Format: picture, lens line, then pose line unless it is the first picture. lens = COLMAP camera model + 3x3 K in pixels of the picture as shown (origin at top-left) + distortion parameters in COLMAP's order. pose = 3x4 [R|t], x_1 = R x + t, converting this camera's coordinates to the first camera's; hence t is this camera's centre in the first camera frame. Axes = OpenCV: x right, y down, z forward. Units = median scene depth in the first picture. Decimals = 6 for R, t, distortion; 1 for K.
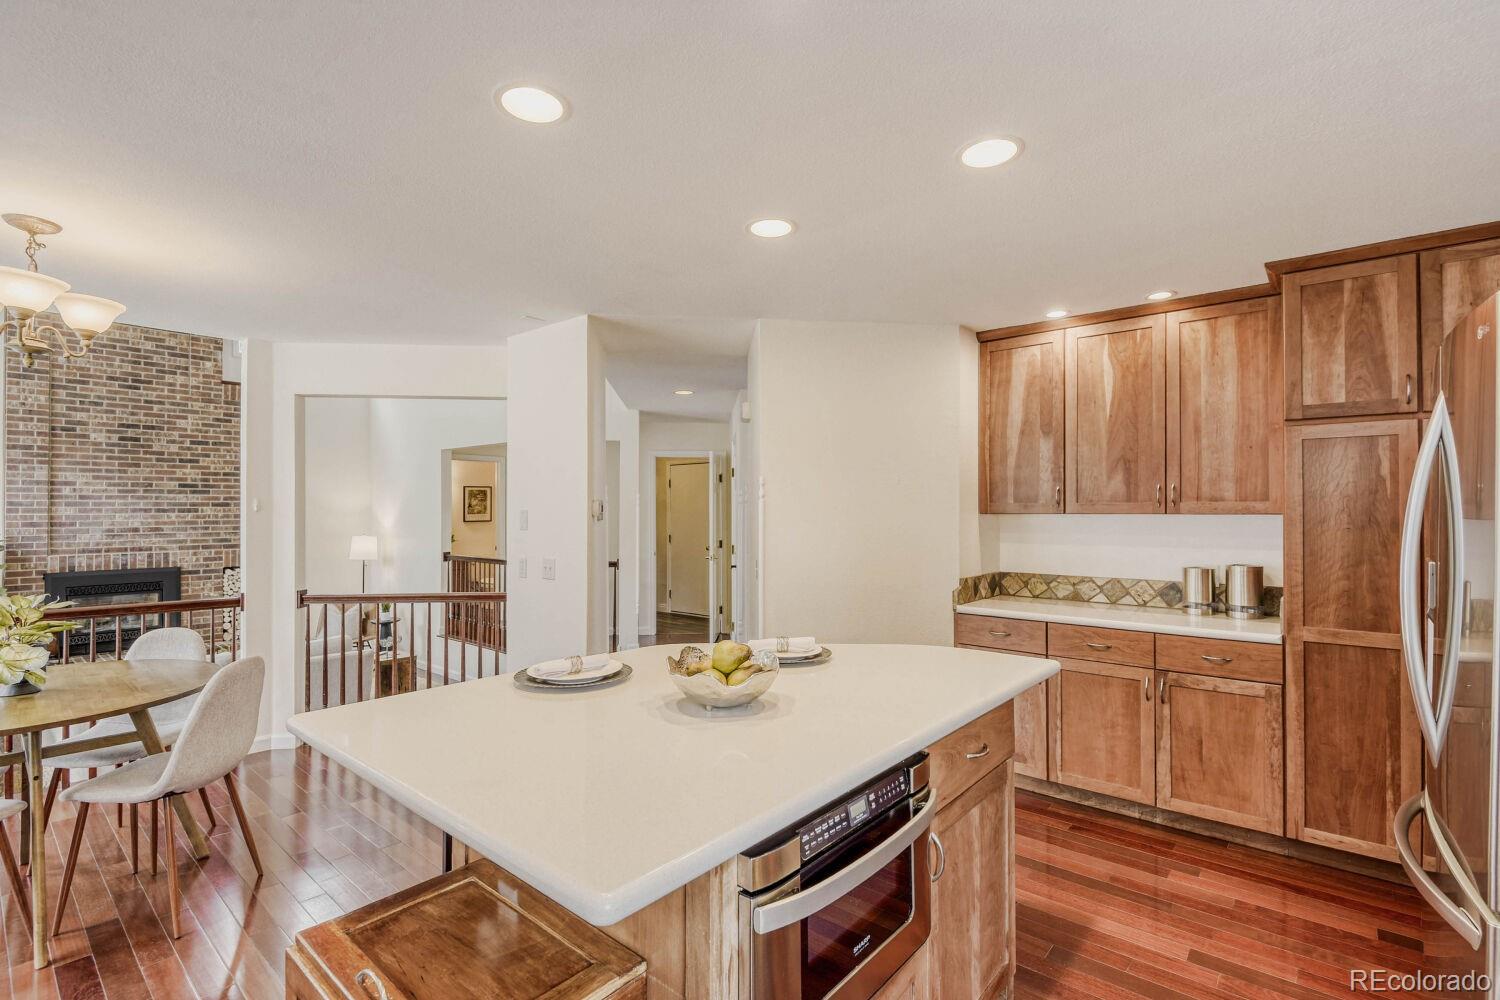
lens RADIAL K [[692.5, 0, 758.5], [0, 692.5, 502.8], [0, 0, 1]] dist [-0.002258, -0.000447]
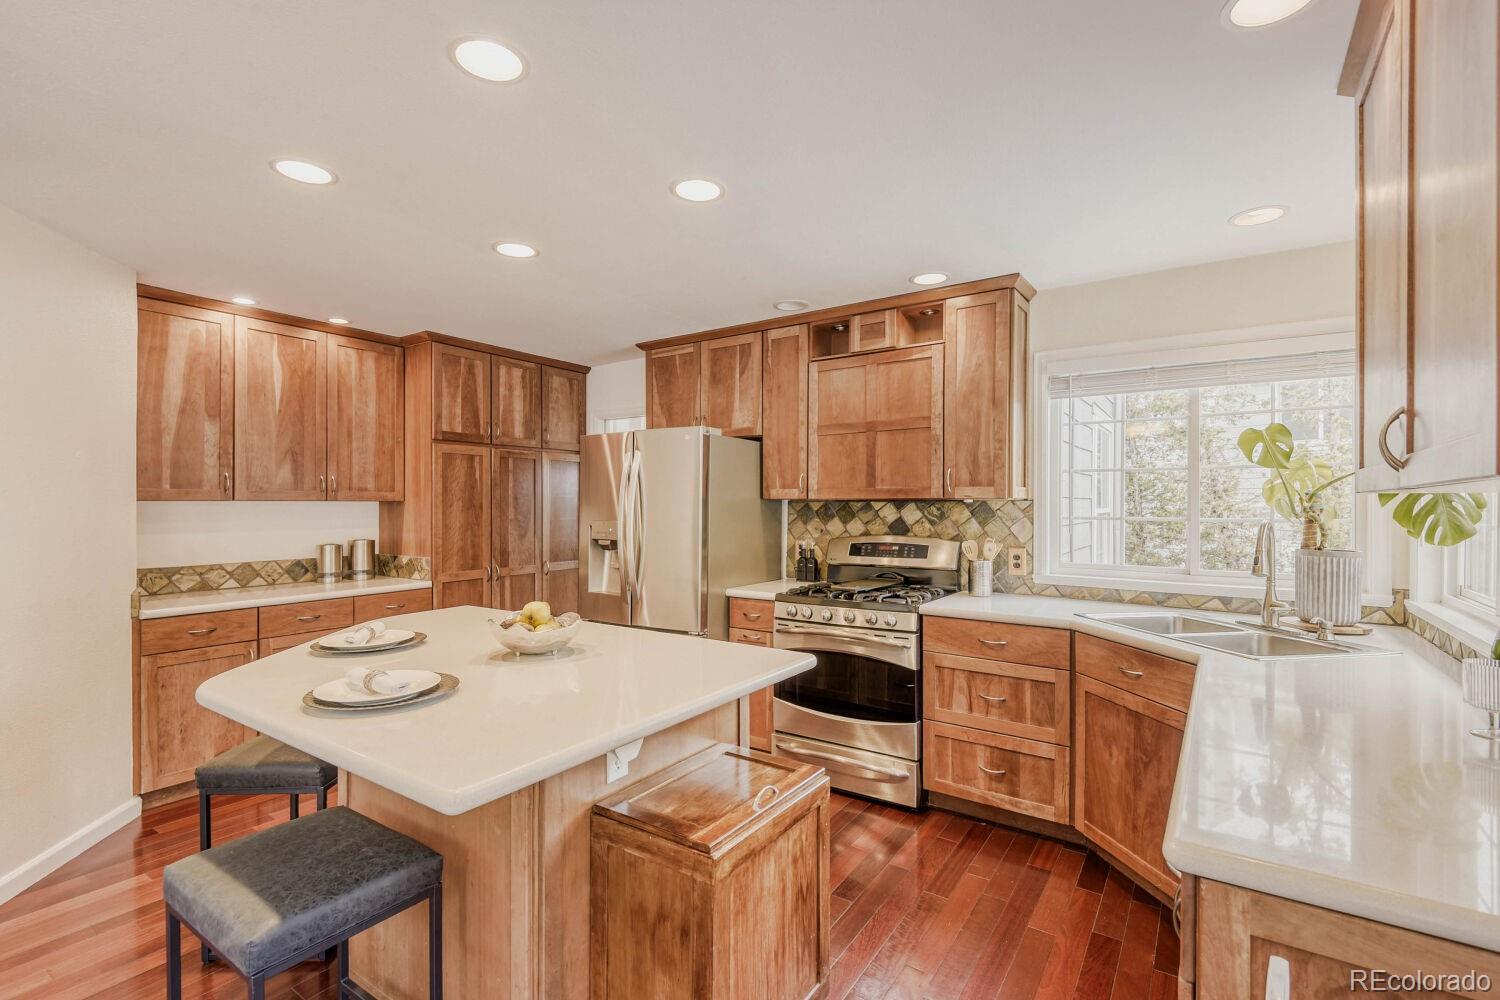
lens RADIAL K [[660.5, 0, 781.0], [0, 660.5, 501.9], [0, 0, 1]] dist [0.003071, 0.000247]
pose [[-0.135528, 0.001858, 0.990772, -0.637453], [-0.012797, 0.999912, -0.003626, 0.011609], [-0.990691, -0.013170, -0.135492, 0.365062]]
